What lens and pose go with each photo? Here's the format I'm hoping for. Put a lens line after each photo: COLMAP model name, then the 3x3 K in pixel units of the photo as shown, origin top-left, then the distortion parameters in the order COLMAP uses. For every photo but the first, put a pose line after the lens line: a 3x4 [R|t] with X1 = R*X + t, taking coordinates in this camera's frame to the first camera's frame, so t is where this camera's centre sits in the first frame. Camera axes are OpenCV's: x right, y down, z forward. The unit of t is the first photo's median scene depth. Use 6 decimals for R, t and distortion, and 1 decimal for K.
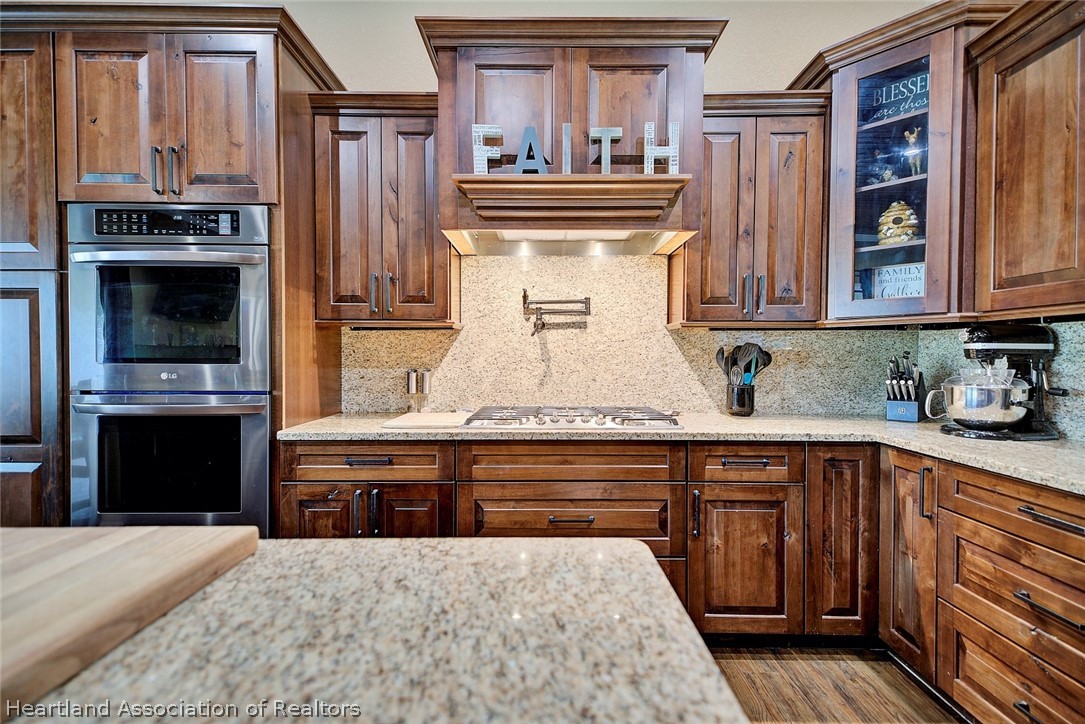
lens RADIAL K [[495.9, 0, 542.4], [0, 495.9, 366.6], [0, 0, 1]] dist [0.009241, -0.000428]
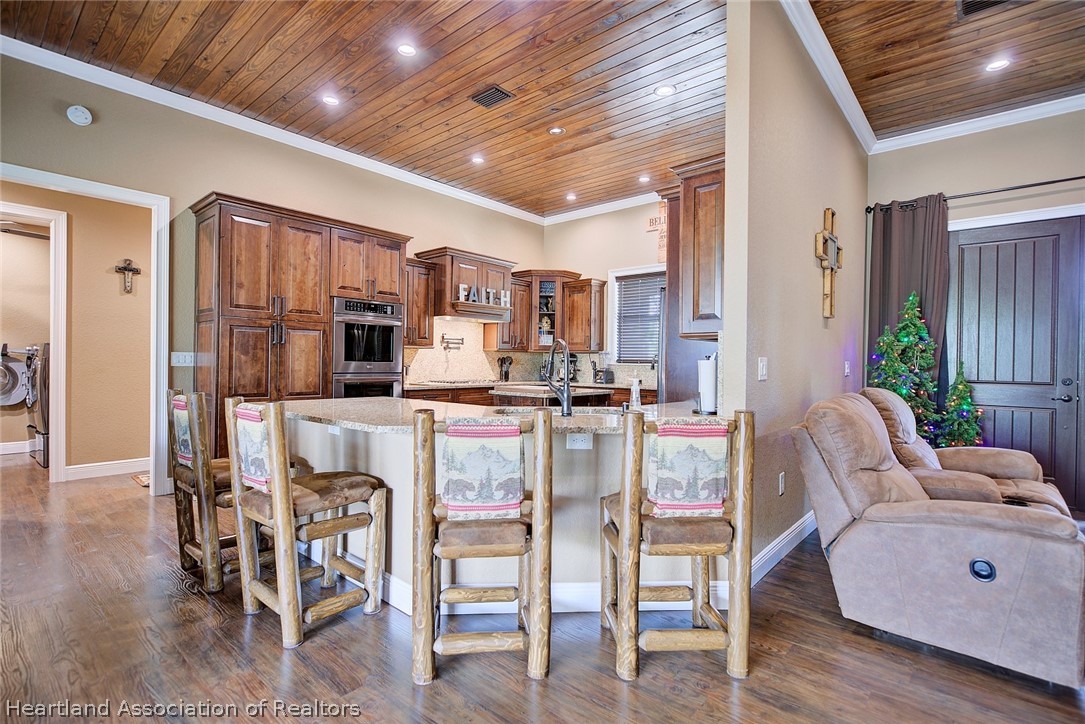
lens RADIAL K [[503.1, 0, 544.0], [0, 503.1, 364.1], [0, 0, 1]] dist [-0.008010, 0.000428]
pose [[0.653408, 0.003276, 0.756999, -2.144691], [0.003473, 0.999967, -0.007325, 0.027821], [-0.756998, 0.007416, 0.653375, -1.404562]]
